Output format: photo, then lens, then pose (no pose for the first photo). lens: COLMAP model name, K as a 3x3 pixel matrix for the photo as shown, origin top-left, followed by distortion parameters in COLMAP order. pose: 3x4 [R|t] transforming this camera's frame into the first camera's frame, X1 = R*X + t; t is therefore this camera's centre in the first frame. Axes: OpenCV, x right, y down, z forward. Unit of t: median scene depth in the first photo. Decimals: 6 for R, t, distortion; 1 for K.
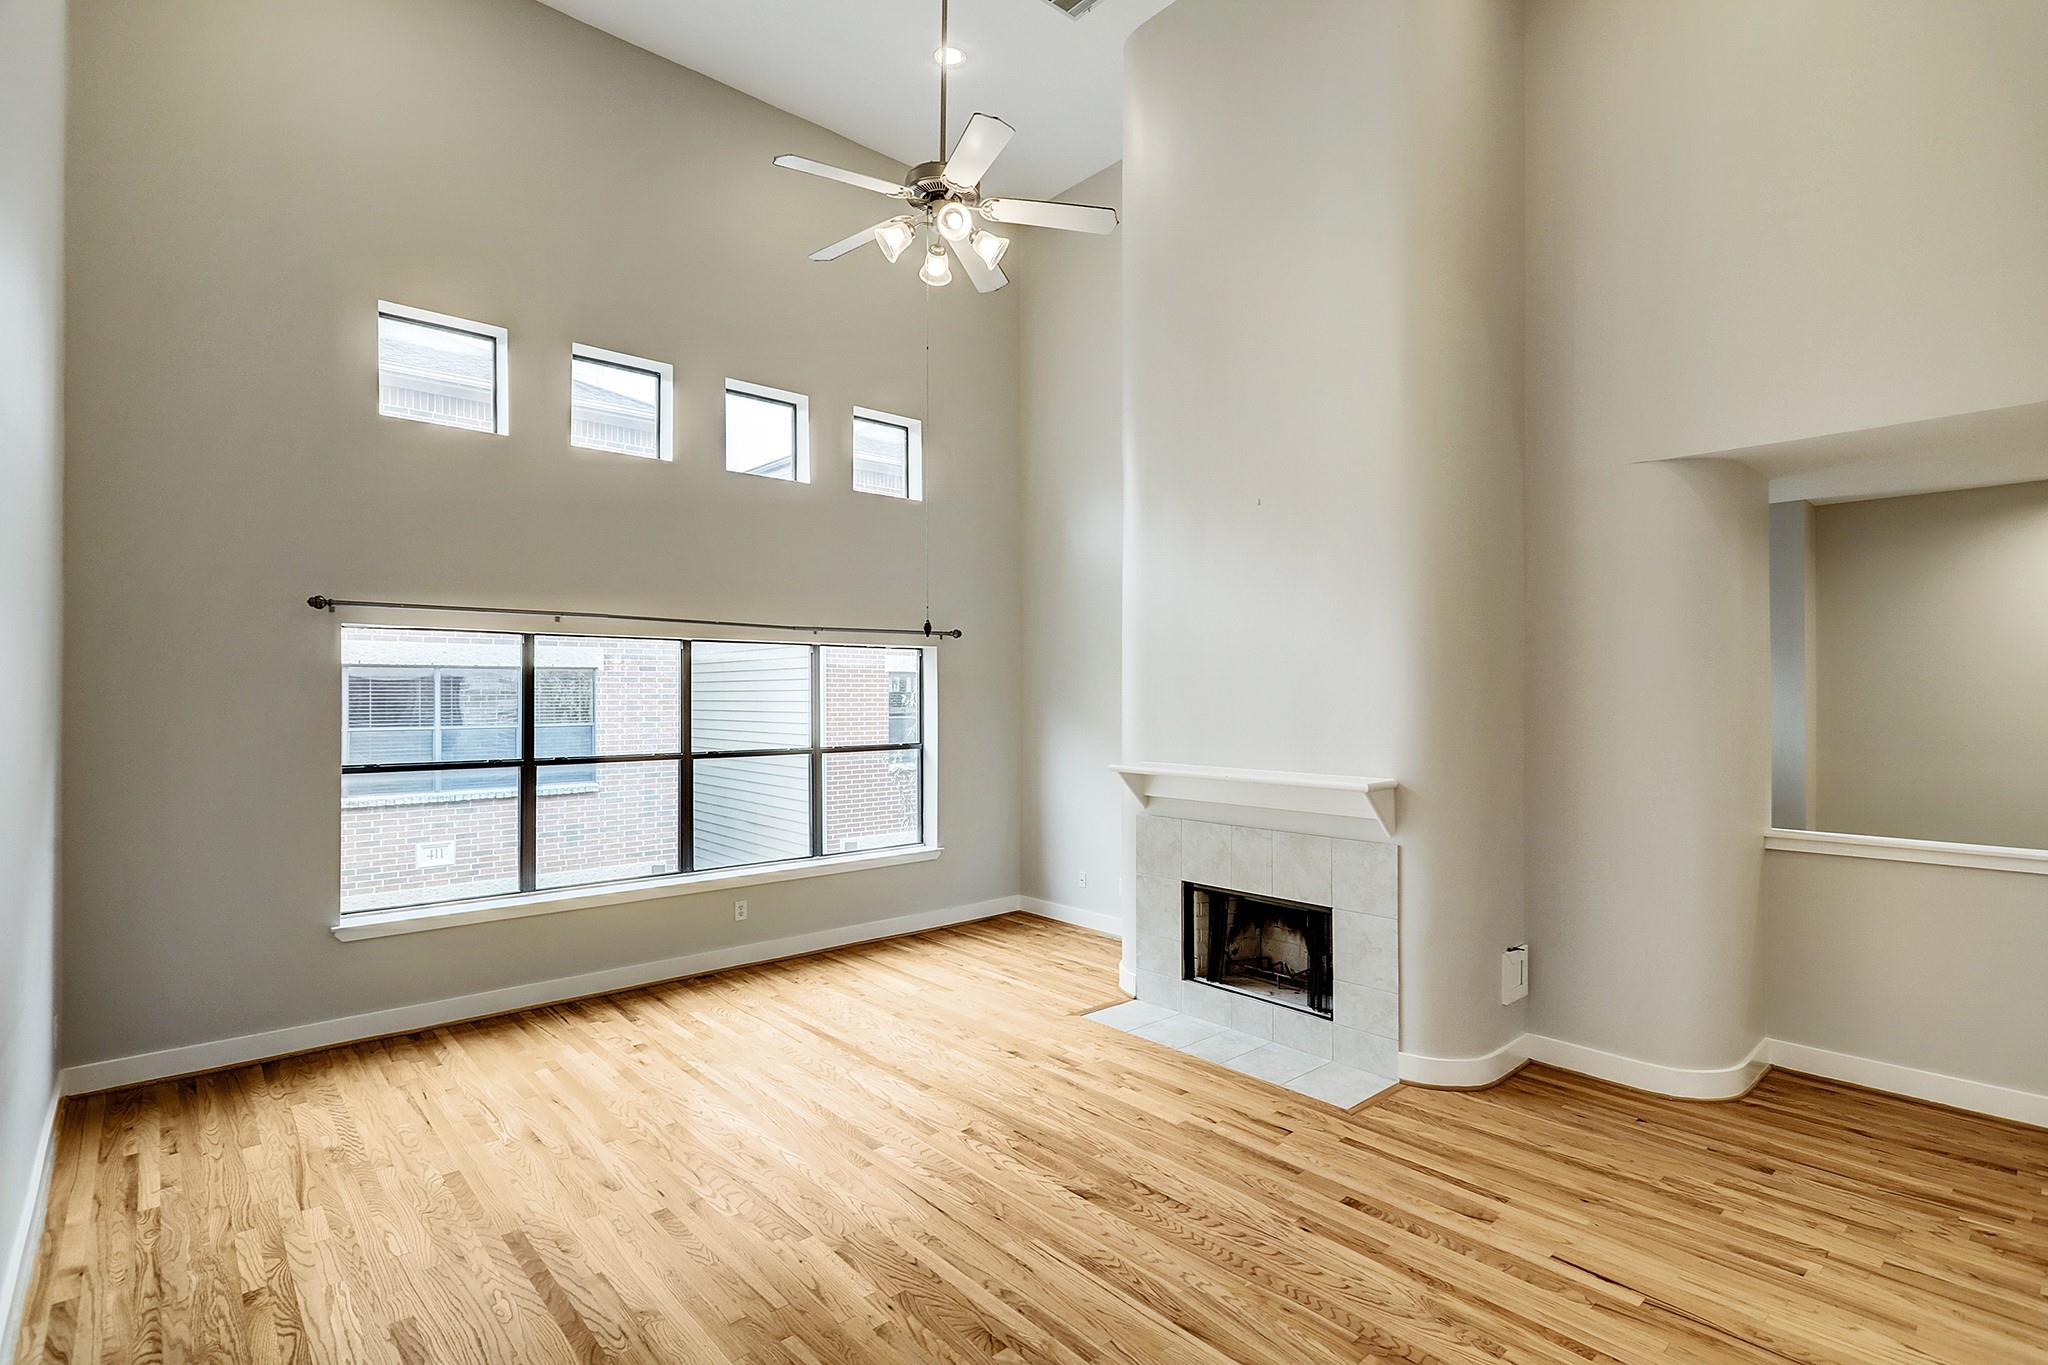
lens RADIAL K [[991.1, 0, 1055.1], [0, 991.1, 712.7], [0, 0, 1]] dist [-0.004196, 0.001890]
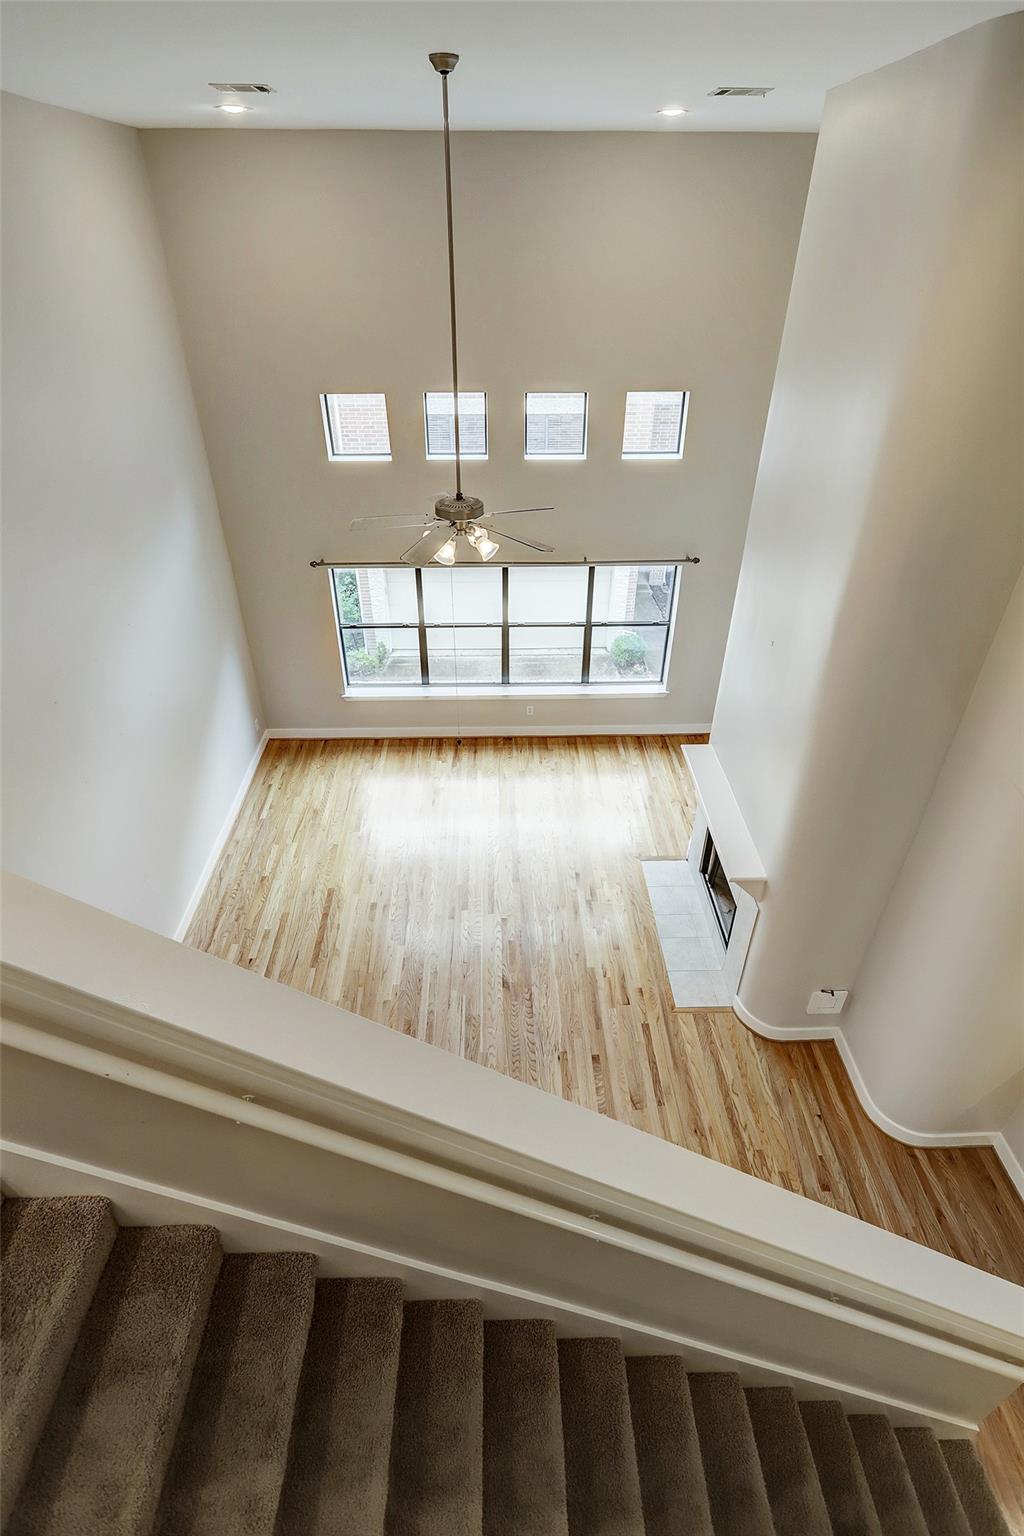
lens RADIAL K [[743.3, 0, 510.7], [0, 743.3, 763.9], [0, 0, 1]] dist [-0.004196, 0.001890]
pose [[0.749320, 0.395195, -0.531358, 0.574677], [-0.014118, 0.811754, 0.583829, -0.707866], [0.662058, -0.429973, 0.613843, 0.140028]]
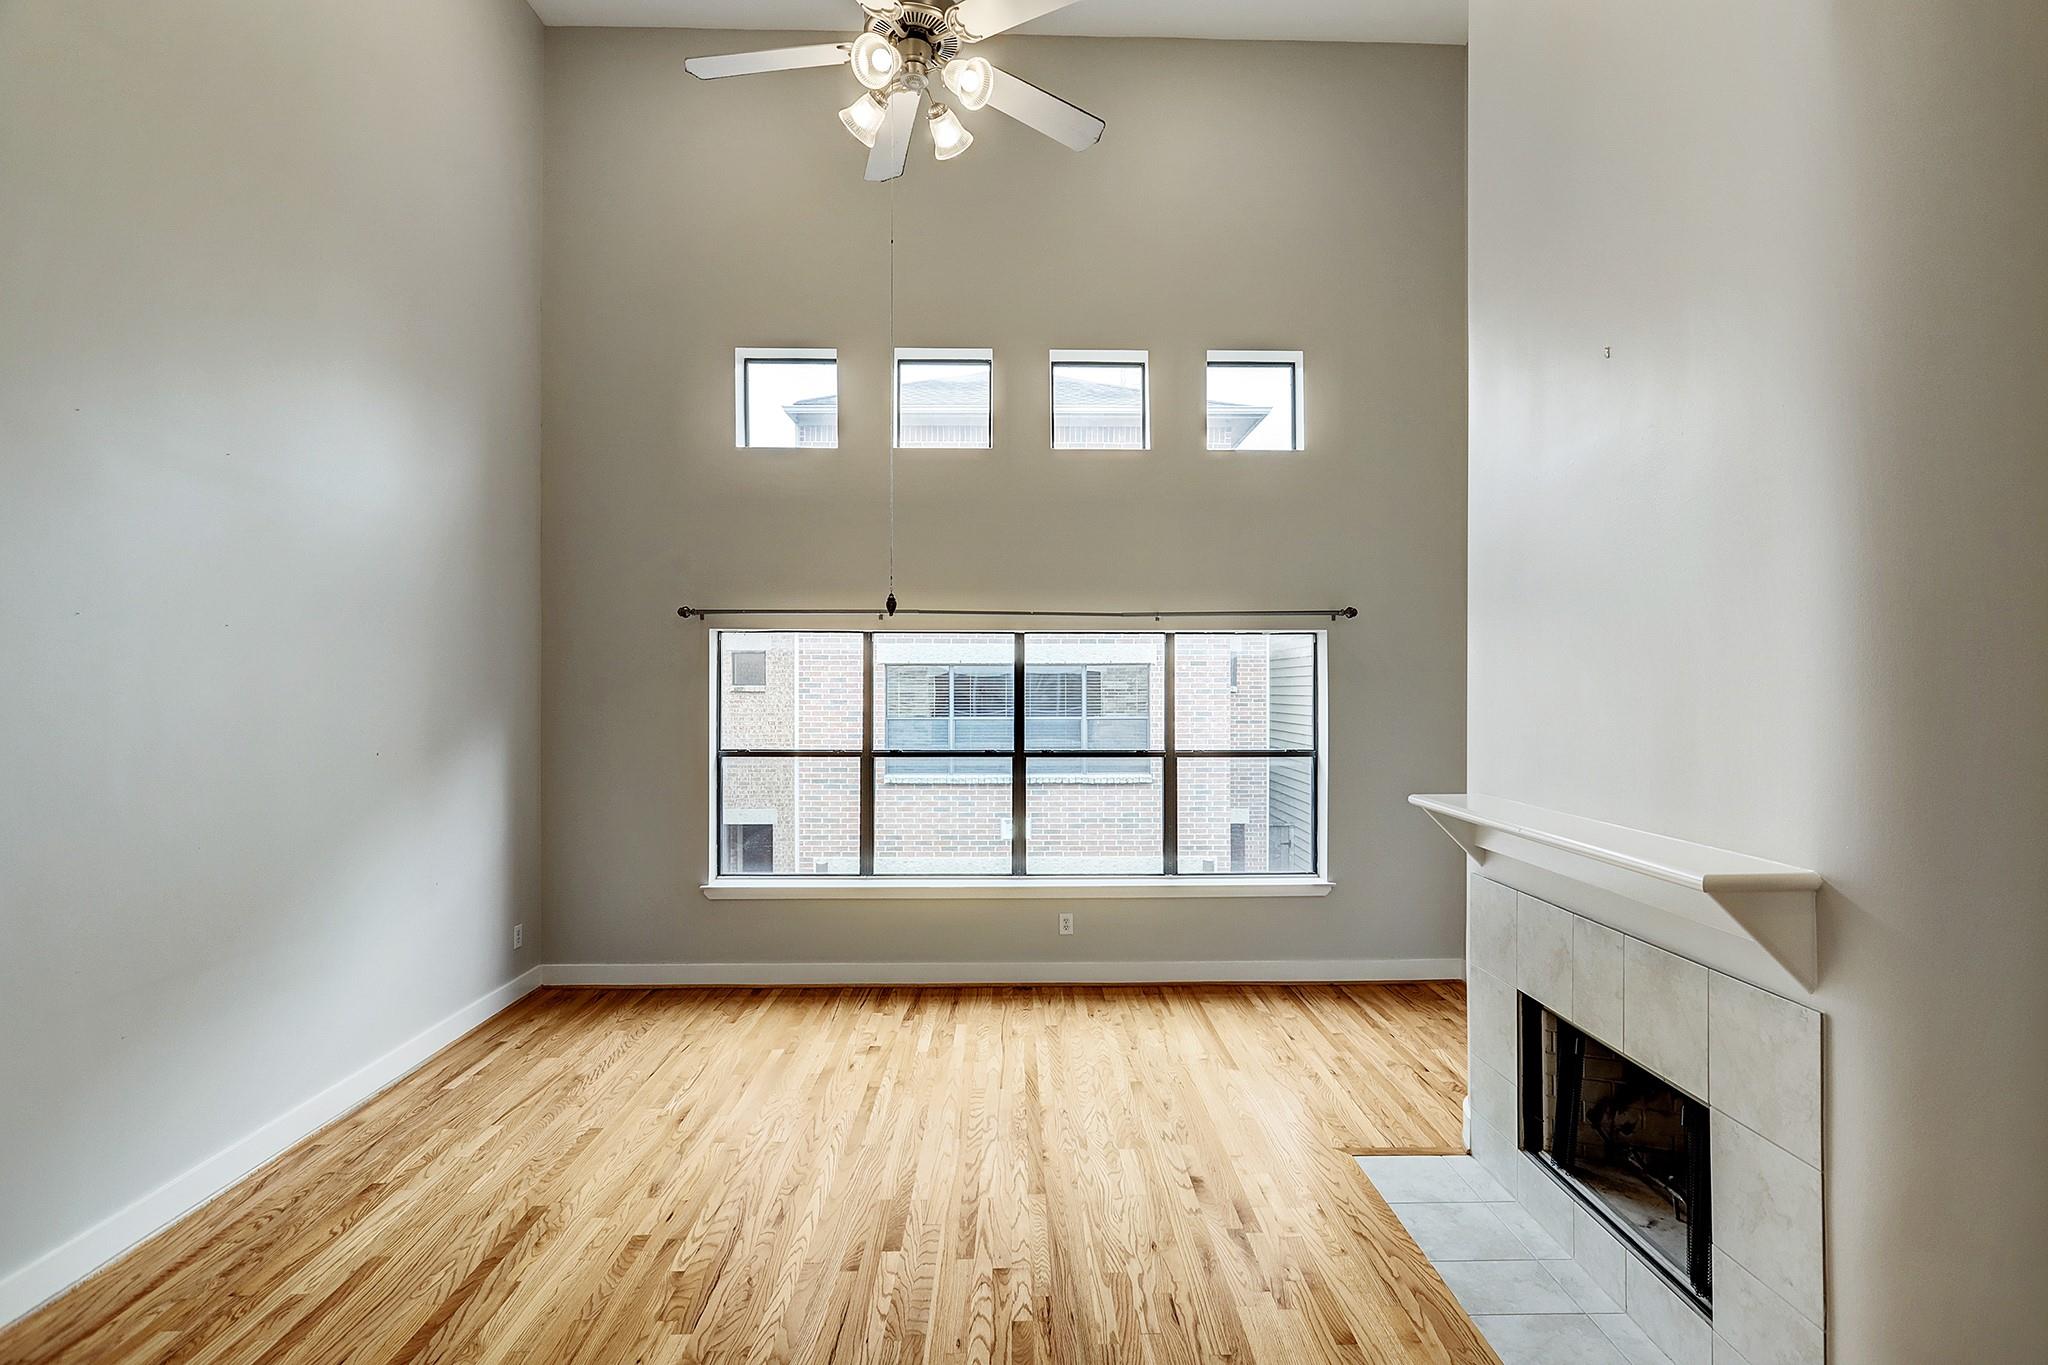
lens RADIAL K [[991.1, 0, 1040.9], [0, 991.1, 704.1], [0, 0, 1]] dist [-0.004196, 0.001890]
pose [[0.750944, 0.011486, -0.660265, 0.374209], [-0.014142, 0.999899, 0.001311, -0.007762], [0.660214, 0.008353, 0.751031, 0.400189]]
